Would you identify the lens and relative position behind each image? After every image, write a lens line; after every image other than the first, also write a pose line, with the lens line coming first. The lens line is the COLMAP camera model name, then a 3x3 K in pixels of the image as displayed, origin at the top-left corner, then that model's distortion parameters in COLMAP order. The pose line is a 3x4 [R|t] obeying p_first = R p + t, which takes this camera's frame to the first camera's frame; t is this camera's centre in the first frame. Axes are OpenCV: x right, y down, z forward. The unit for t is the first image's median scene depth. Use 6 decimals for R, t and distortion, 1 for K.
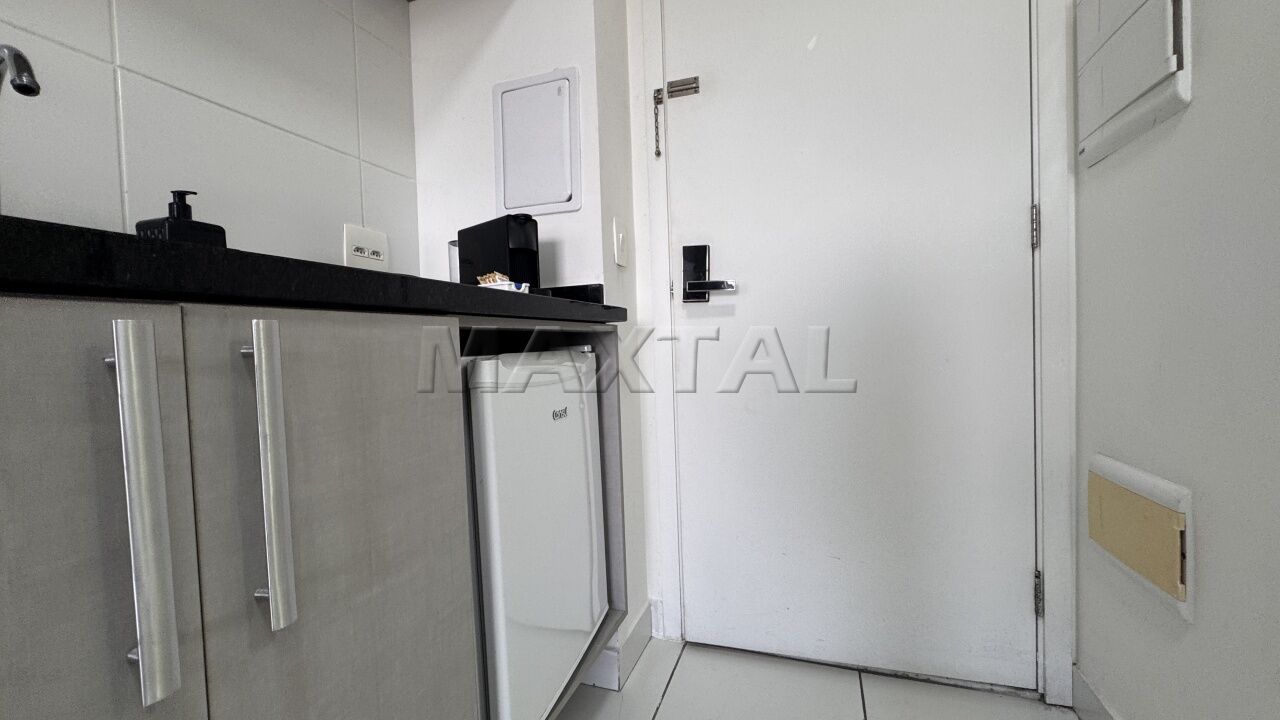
lens RADIAL K [[510.0, 0, 639.4], [0, 510.0, 359.0], [0, 0, 1]] dist [-0.003097, 0.000416]
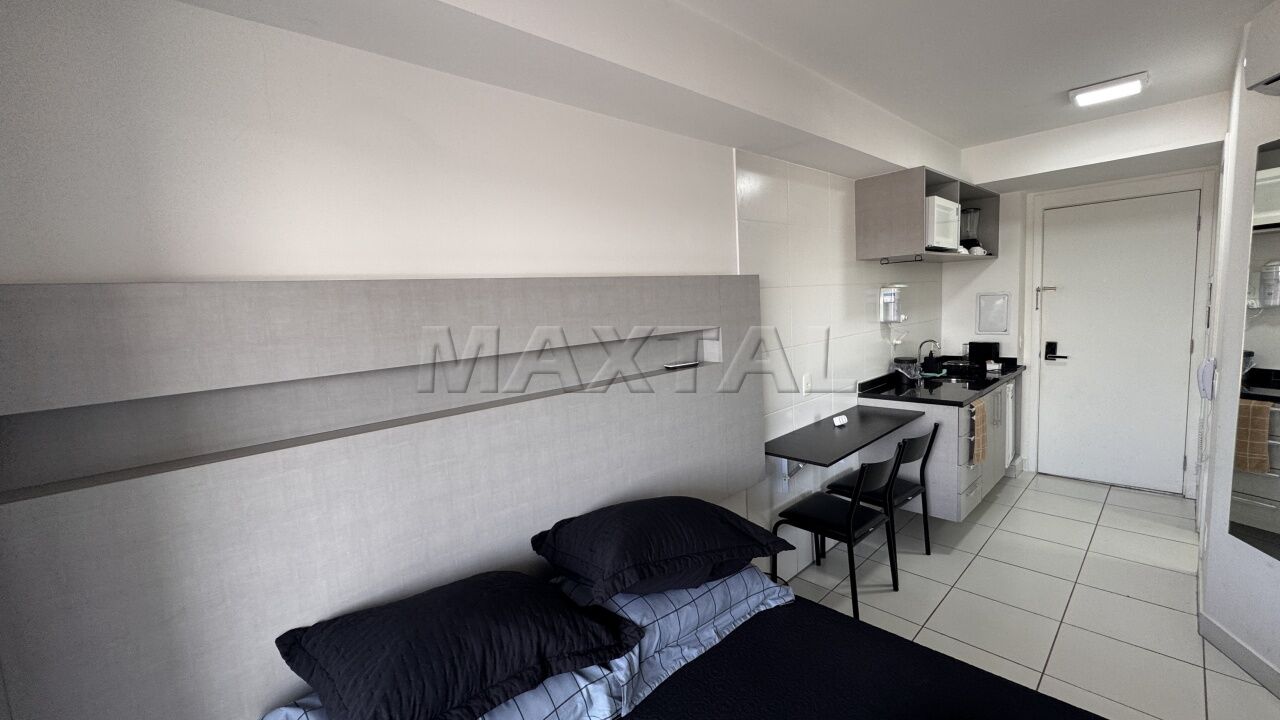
lens RADIAL K [[510.0, 0, 639.4], [0, 510.0, 359.0], [0, 0, 1]] dist [-0.003097, 0.000416]
pose [[0.883159, 0.033785, -0.467856, -0.631578], [0.014369, 0.994986, 0.098974, -0.457343], [0.468854, -0.094132, 0.878245, -2.799847]]
